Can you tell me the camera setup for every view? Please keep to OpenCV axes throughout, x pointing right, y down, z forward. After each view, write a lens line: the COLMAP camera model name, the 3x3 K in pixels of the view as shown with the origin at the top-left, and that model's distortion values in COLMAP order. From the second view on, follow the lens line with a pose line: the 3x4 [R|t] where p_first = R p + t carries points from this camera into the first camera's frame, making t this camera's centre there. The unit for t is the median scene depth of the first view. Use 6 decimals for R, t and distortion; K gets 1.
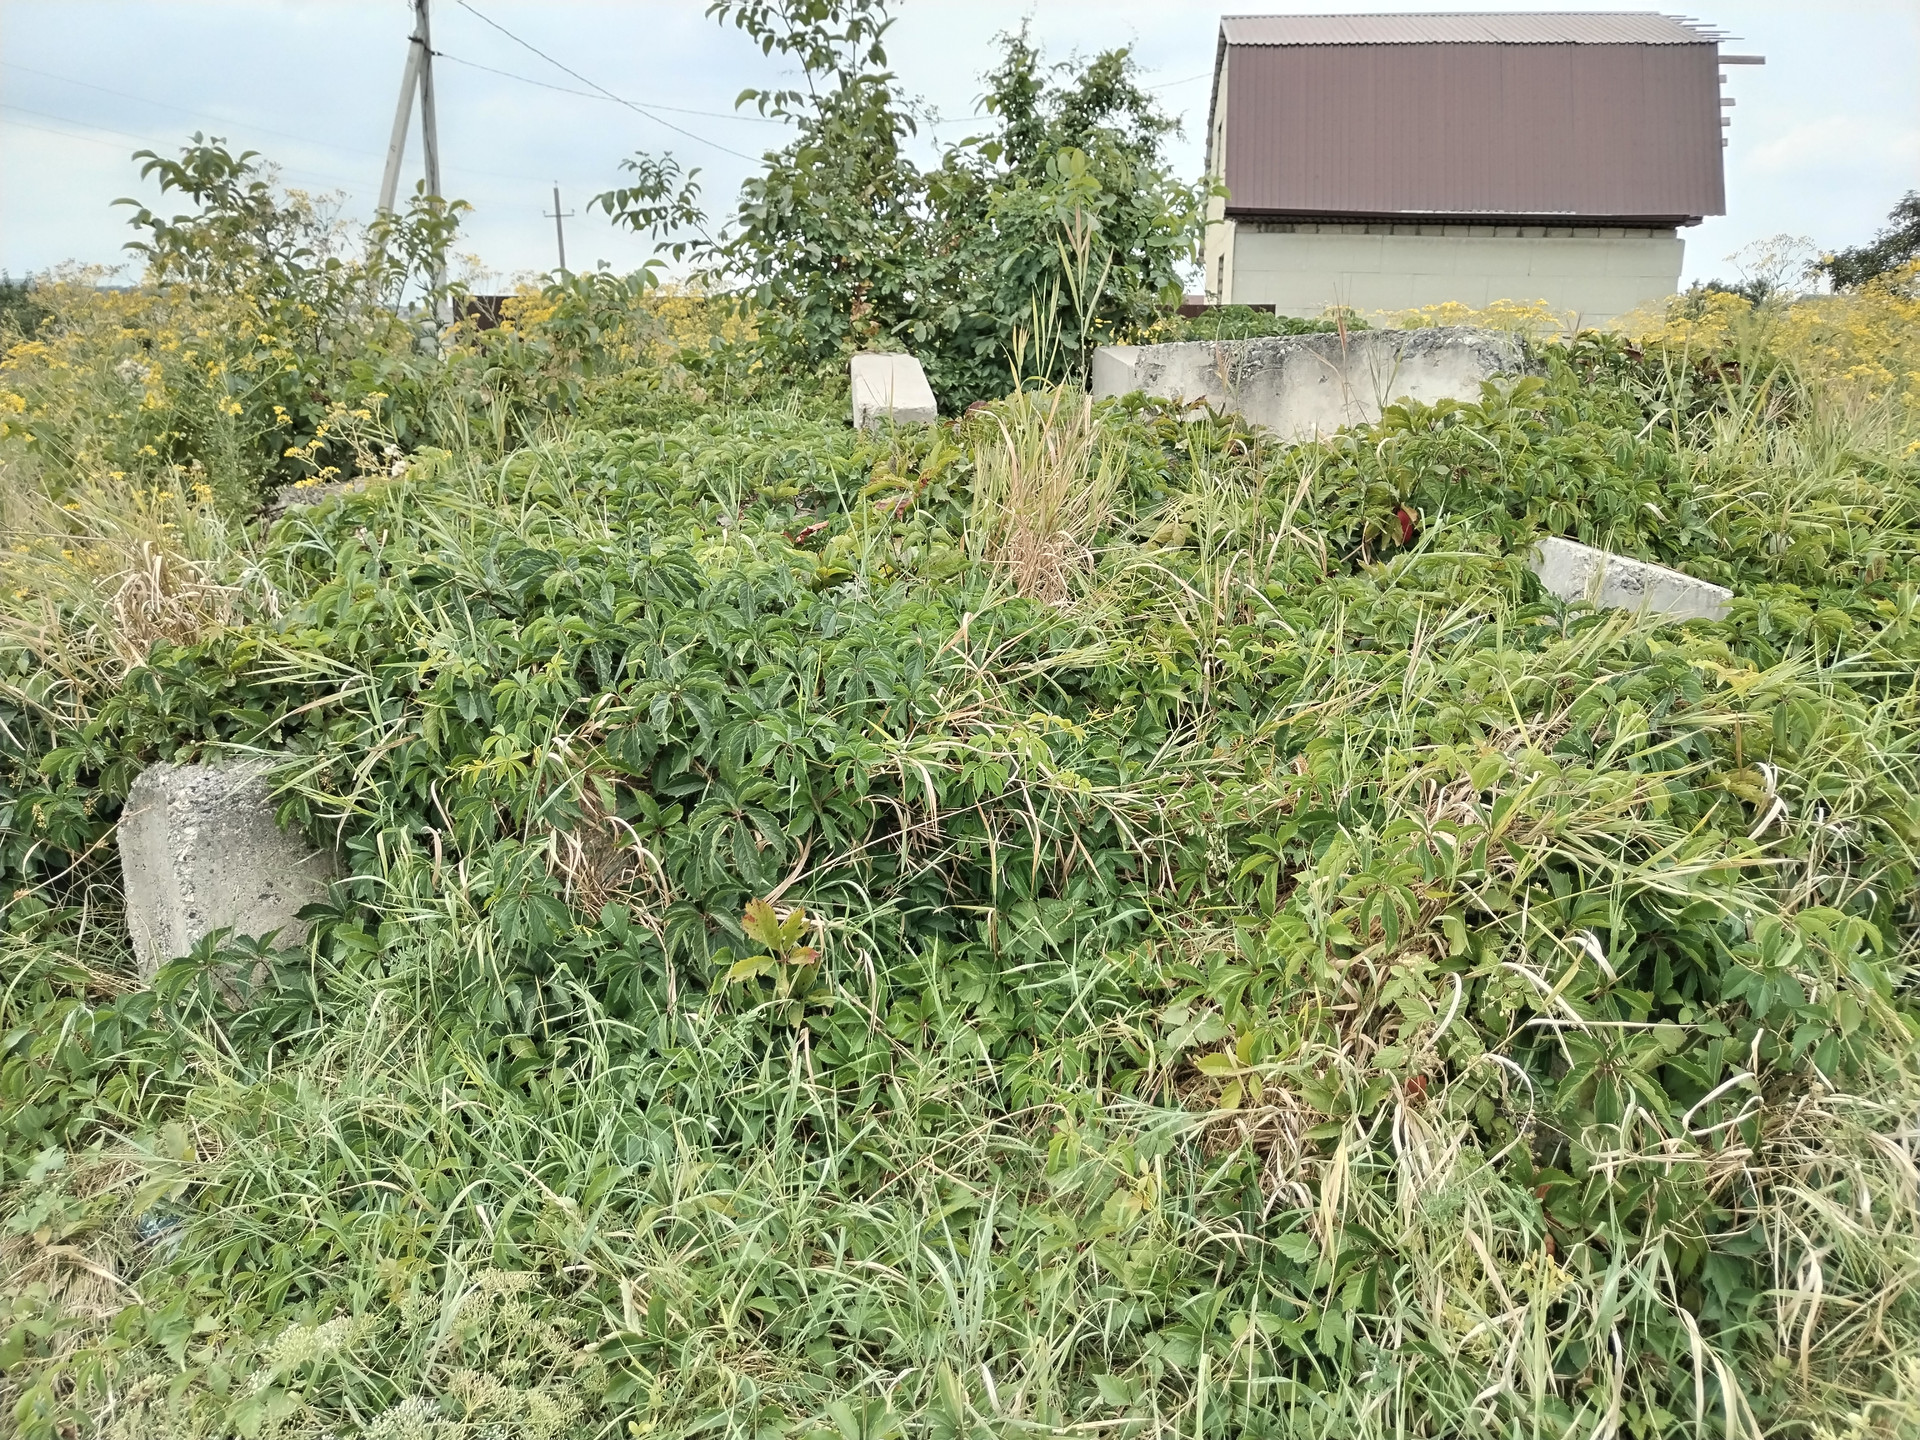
lens RADIAL K [[1424.9, 0, 966.9], [0, 1424.9, 702.0], [0, 0, 1]] dist [0.035597, -0.027629]
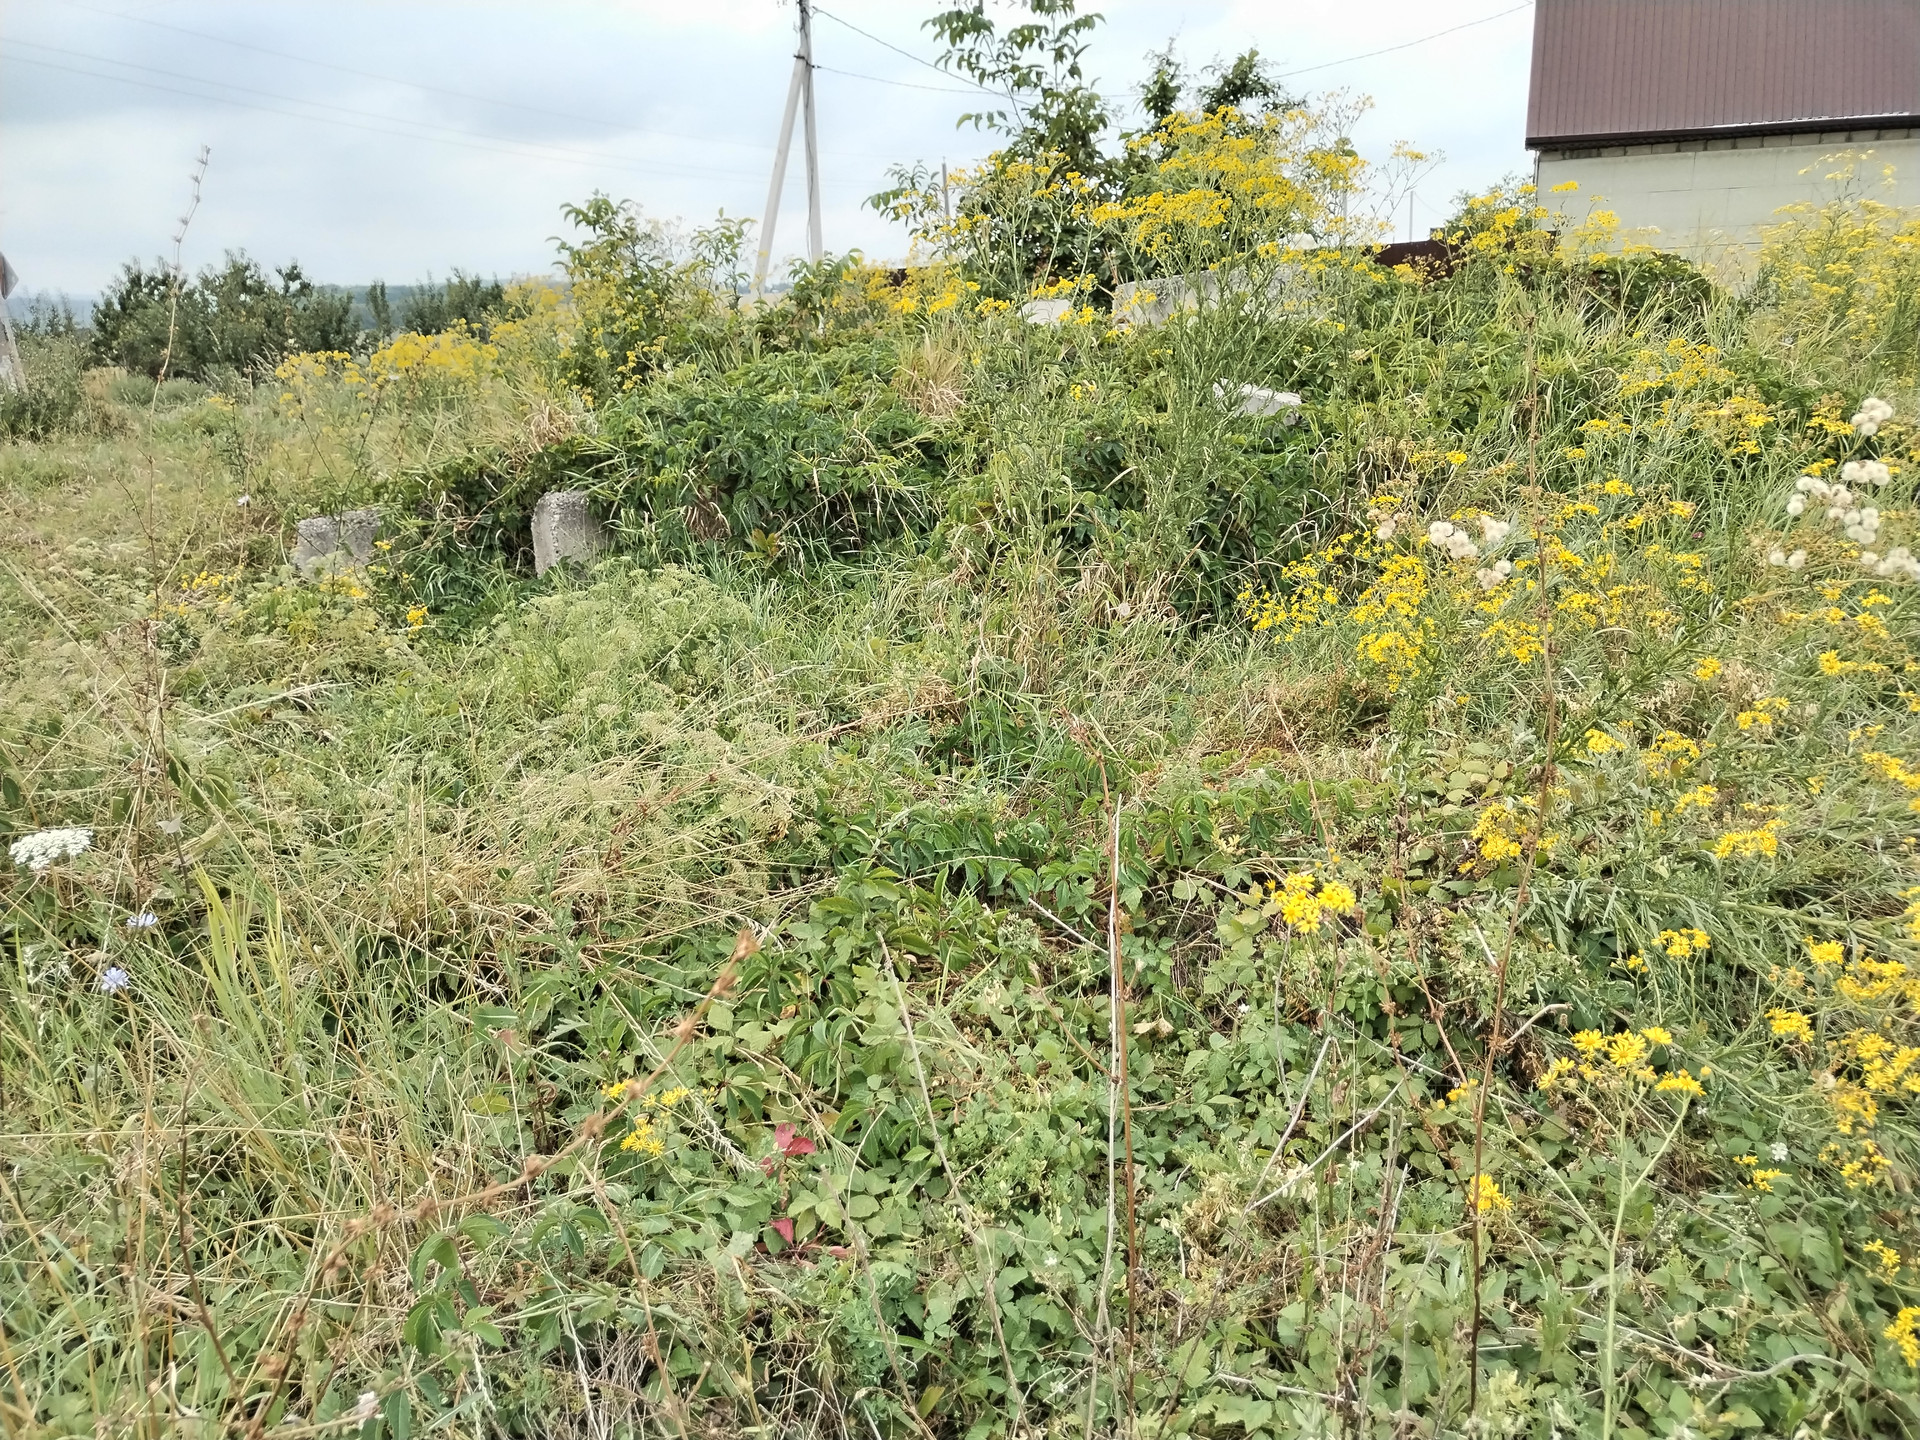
lens RADIAL K [[1424.9, 0, 966.7], [0, 1424.9, 677.2], [0, 0, 1]] dist [0.035597, -0.027629]
pose [[0.963601, 0.013299, -0.267014, 0.211244], [-0.009512, 0.999835, 0.015472, 0.087046], [0.267176, -0.012369, 0.963568, -0.311459]]
